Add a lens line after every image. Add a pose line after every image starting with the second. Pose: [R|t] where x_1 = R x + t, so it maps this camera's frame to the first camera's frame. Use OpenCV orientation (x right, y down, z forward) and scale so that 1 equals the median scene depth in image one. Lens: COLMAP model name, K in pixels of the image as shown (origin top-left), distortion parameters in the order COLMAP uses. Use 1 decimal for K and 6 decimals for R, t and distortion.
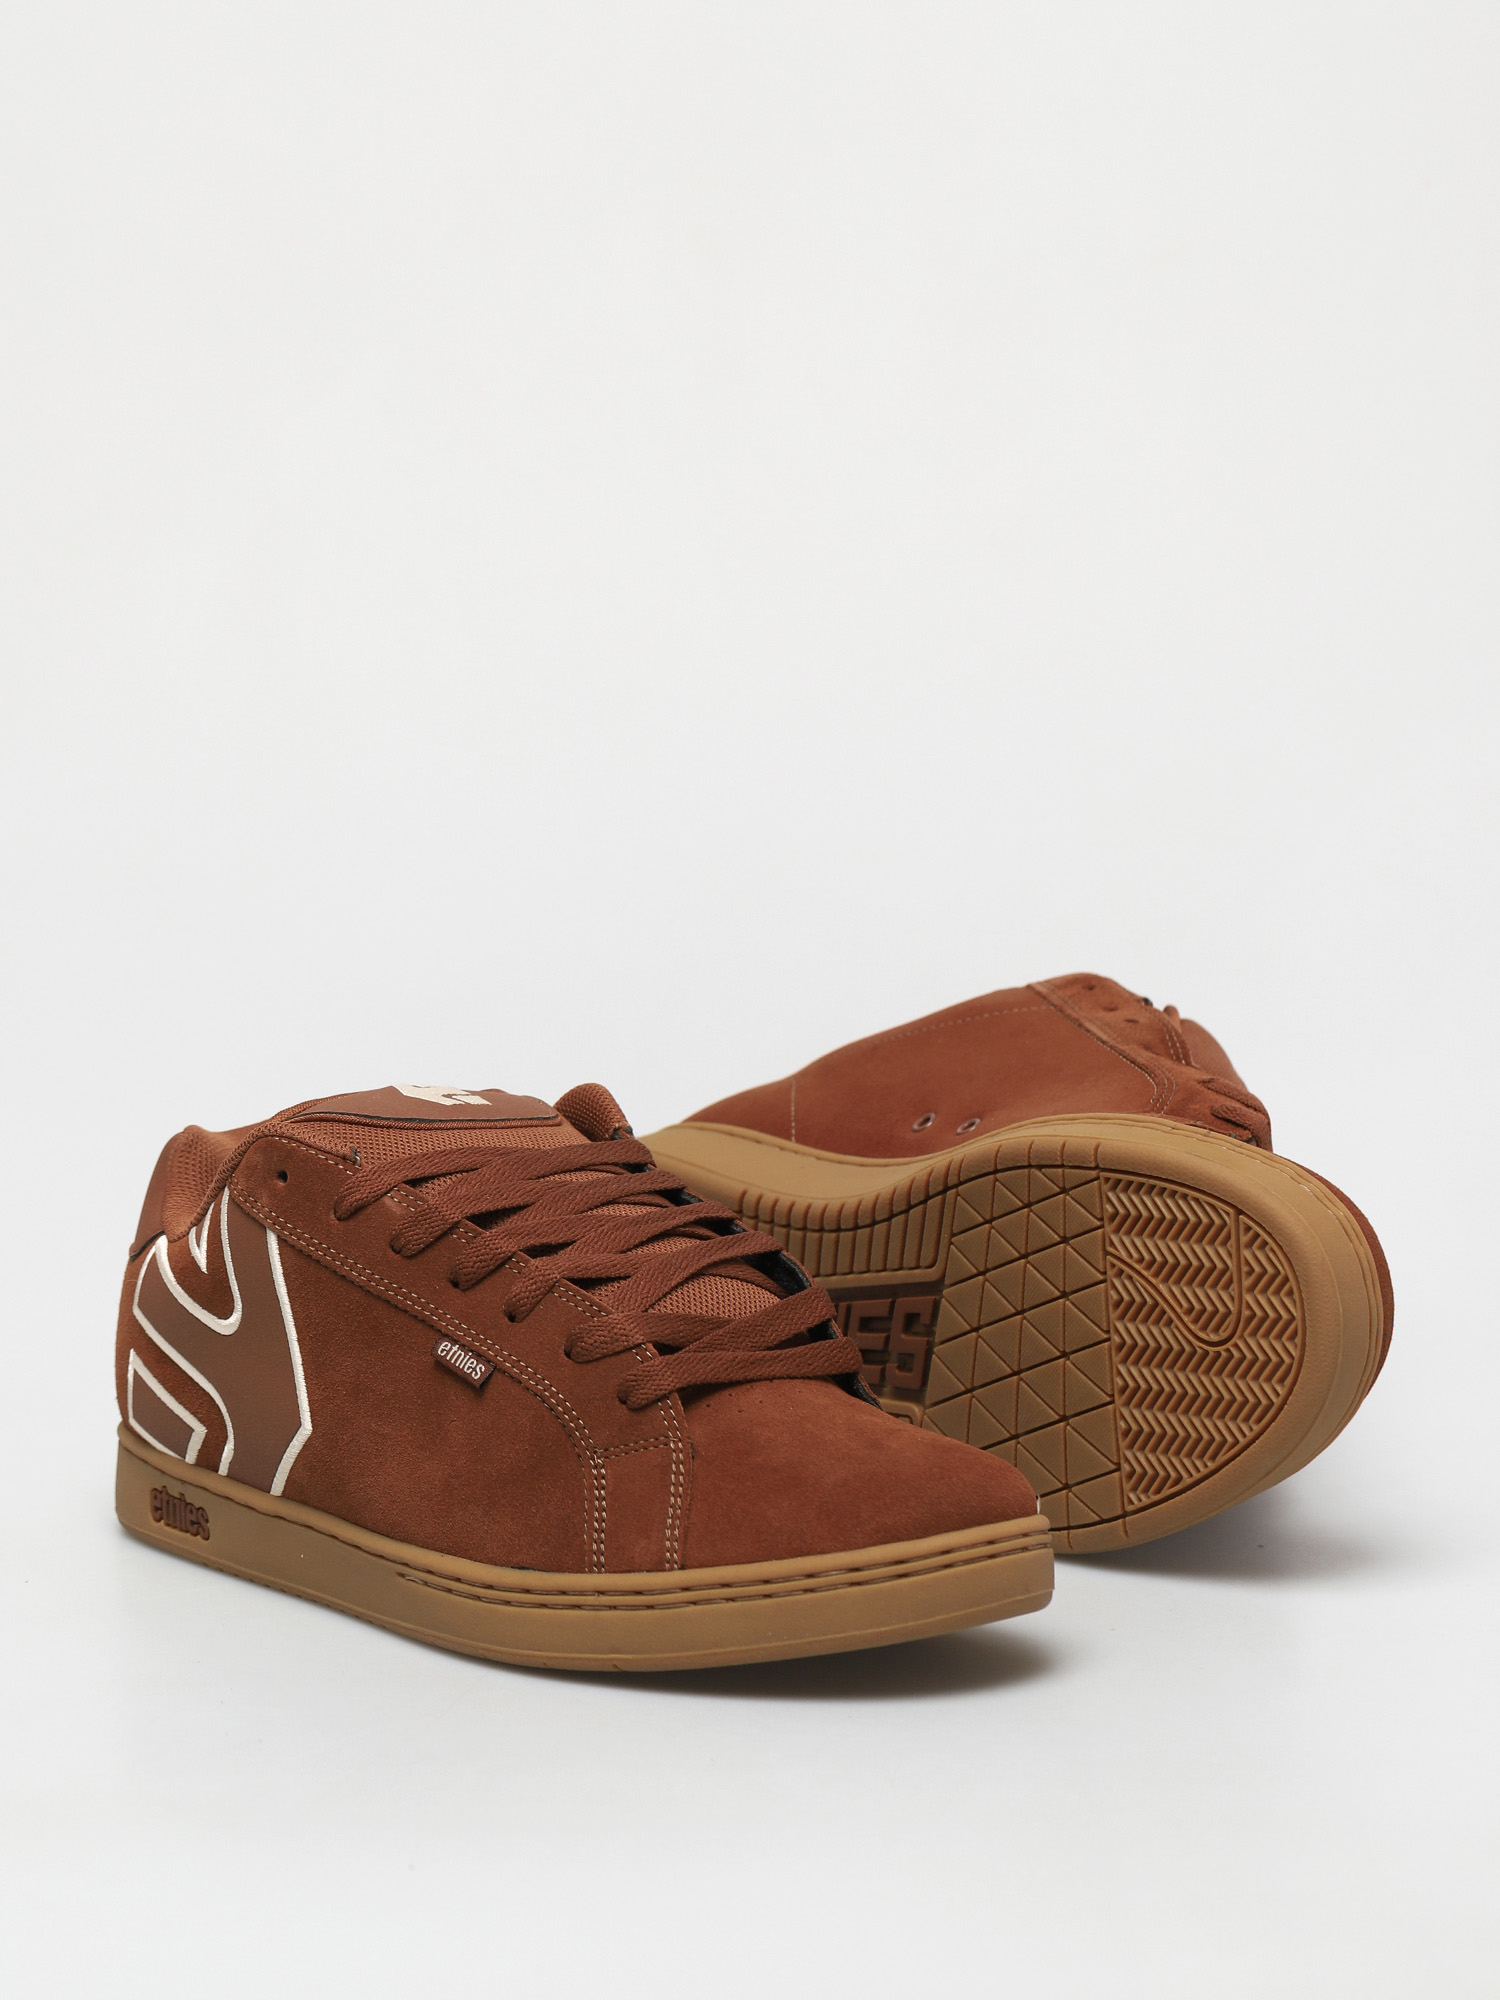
lens RADIAL K [[7805.2, 0, 750.0], [0, 7805.2, 1000.0], [0, 0, 1]] dist [0.163053, 1.469813]
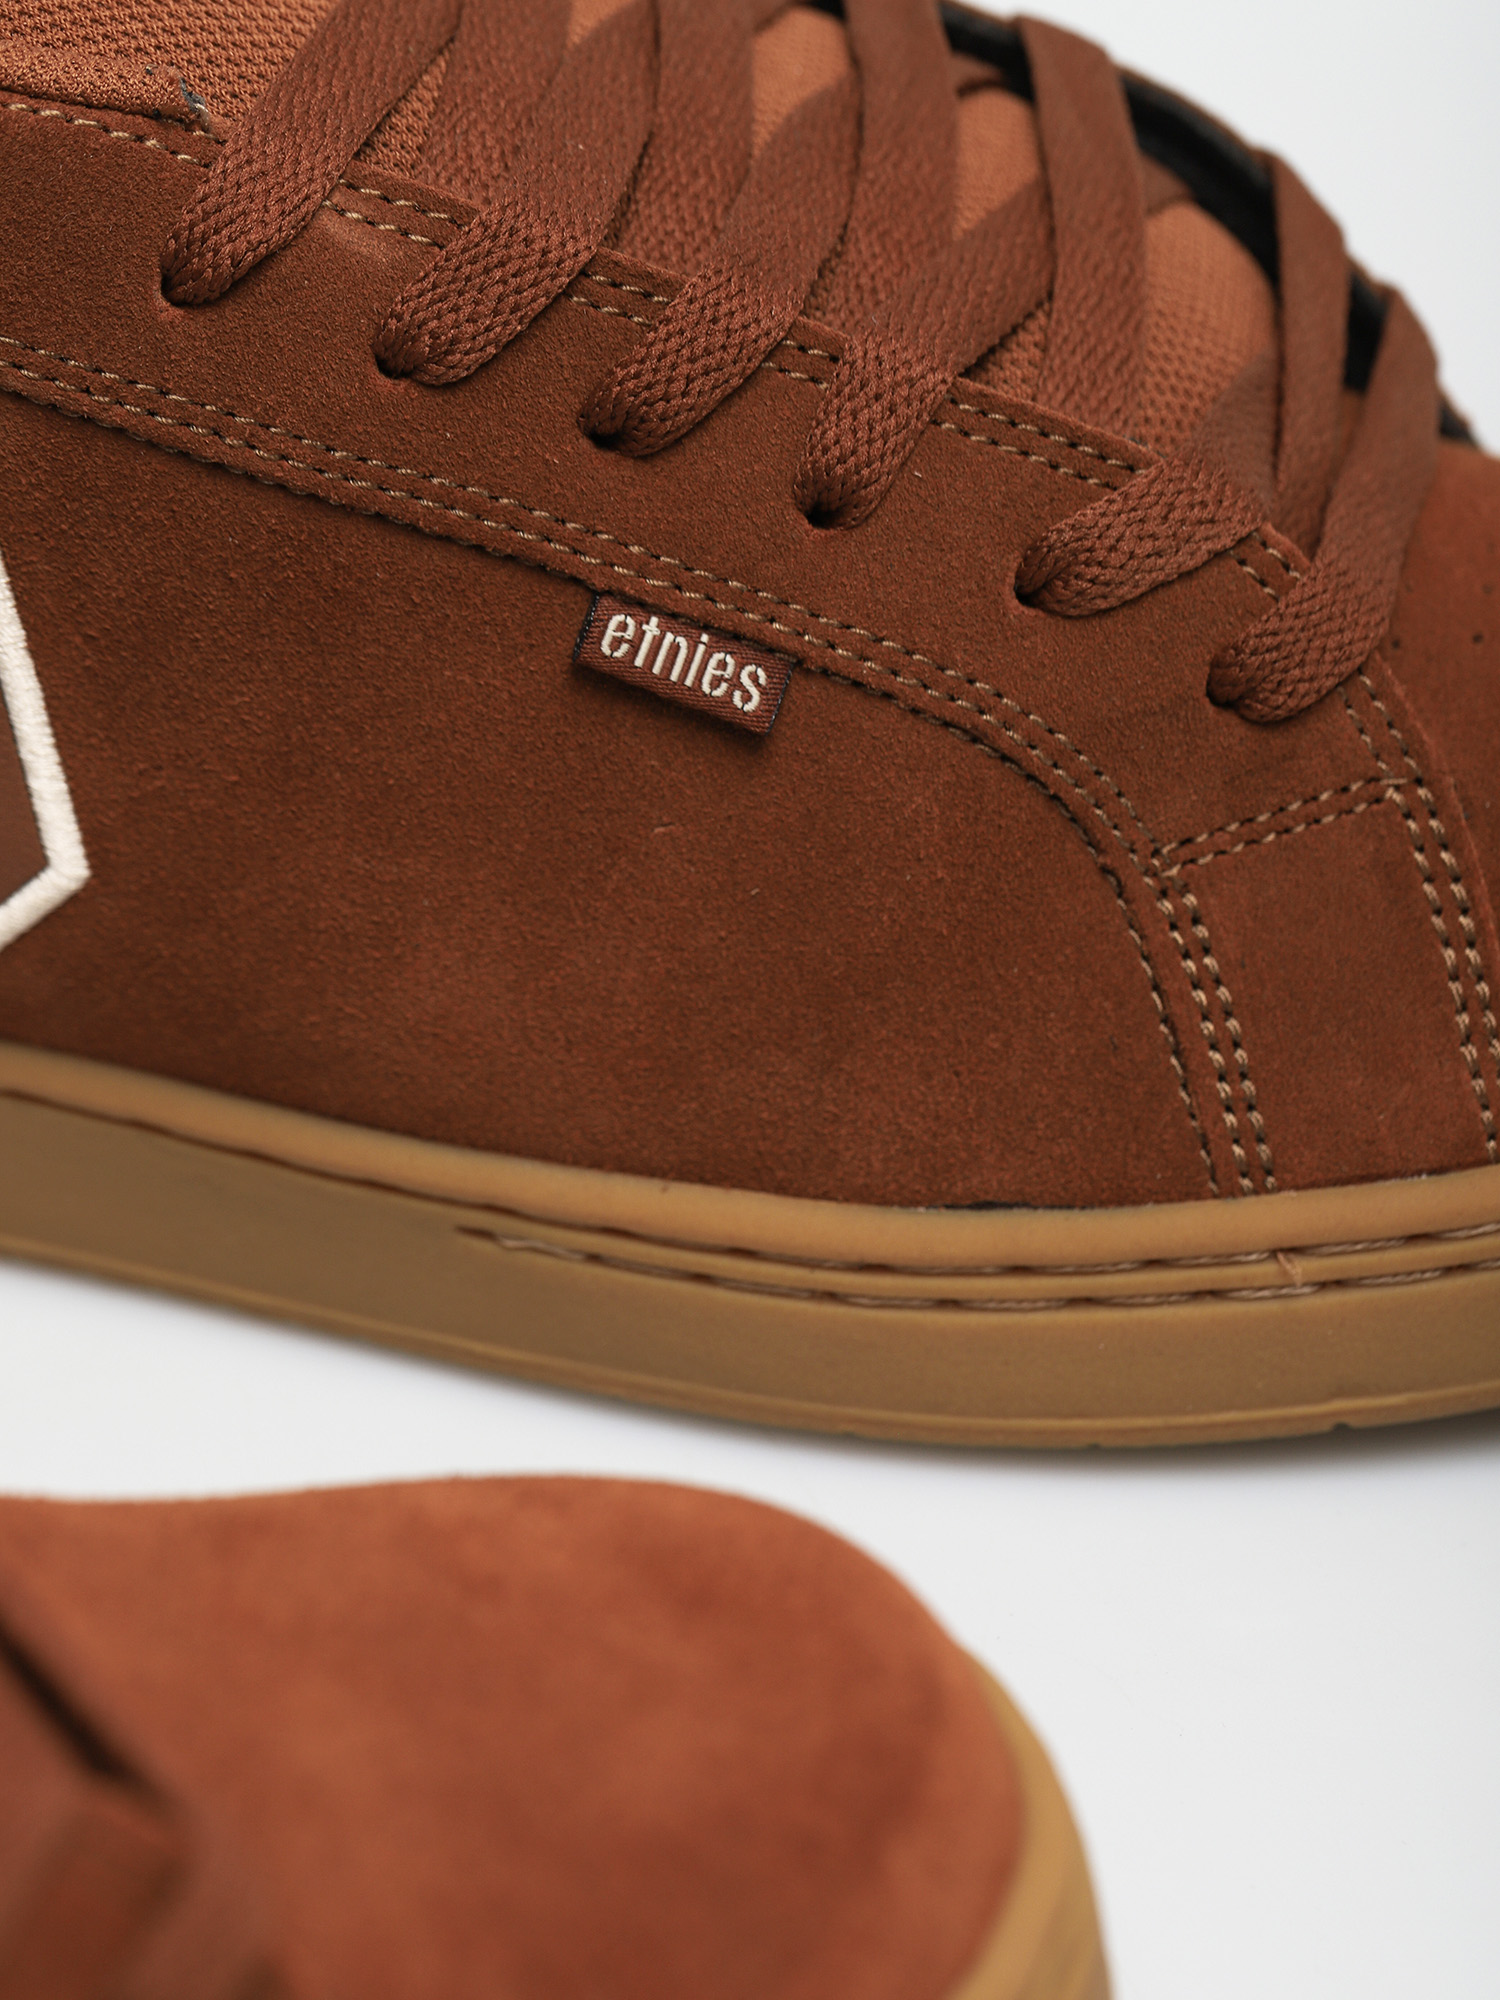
lens RADIAL K [[7805.2, 0, 750.0], [0, 7805.2, 1000.0], [0, 0, 1]] dist [0.163053, 1.469813]
pose [[0.832096, -0.278901, 0.479407, -0.201012], [0.081698, 0.916575, 0.391429, -0.073128], [-0.548582, -0.286540, 0.785463, 0.722534]]
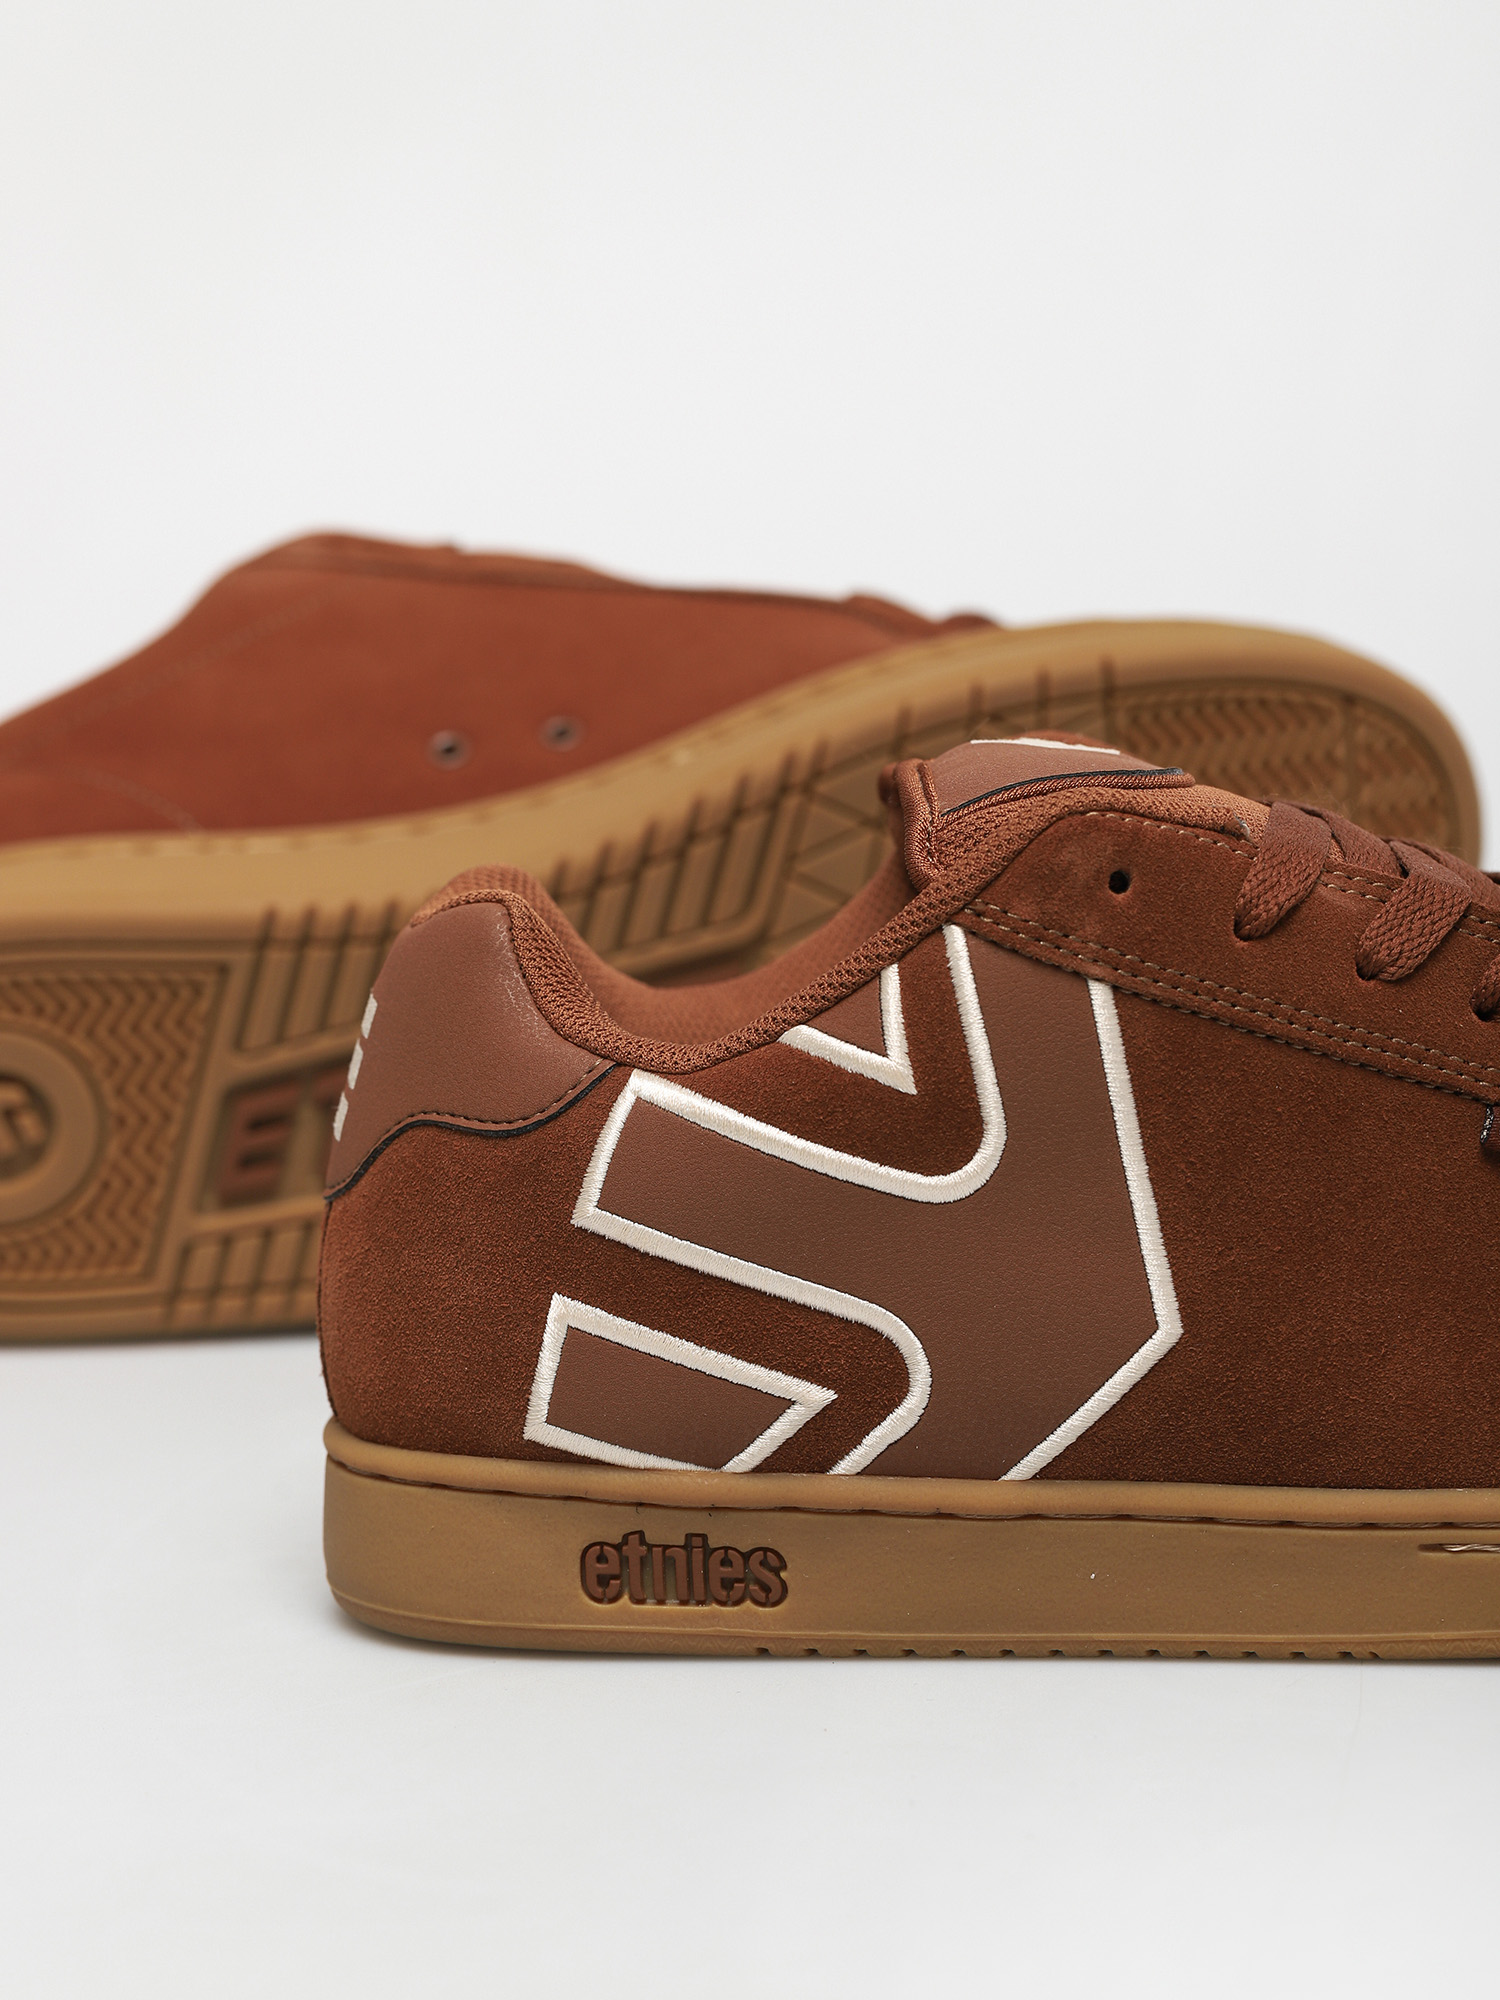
lens RADIAL K [[7805.2, 0, 750.0], [0, 7805.2, 1000.0], [0, 0, 1]] dist [0.163053, 1.469813]
pose [[0.682735, -0.114981, 0.721562, -0.482119], [0.141065, 0.989704, 0.024235, 0.014044], [-0.716920, 0.085241, 0.691925, 0.644544]]
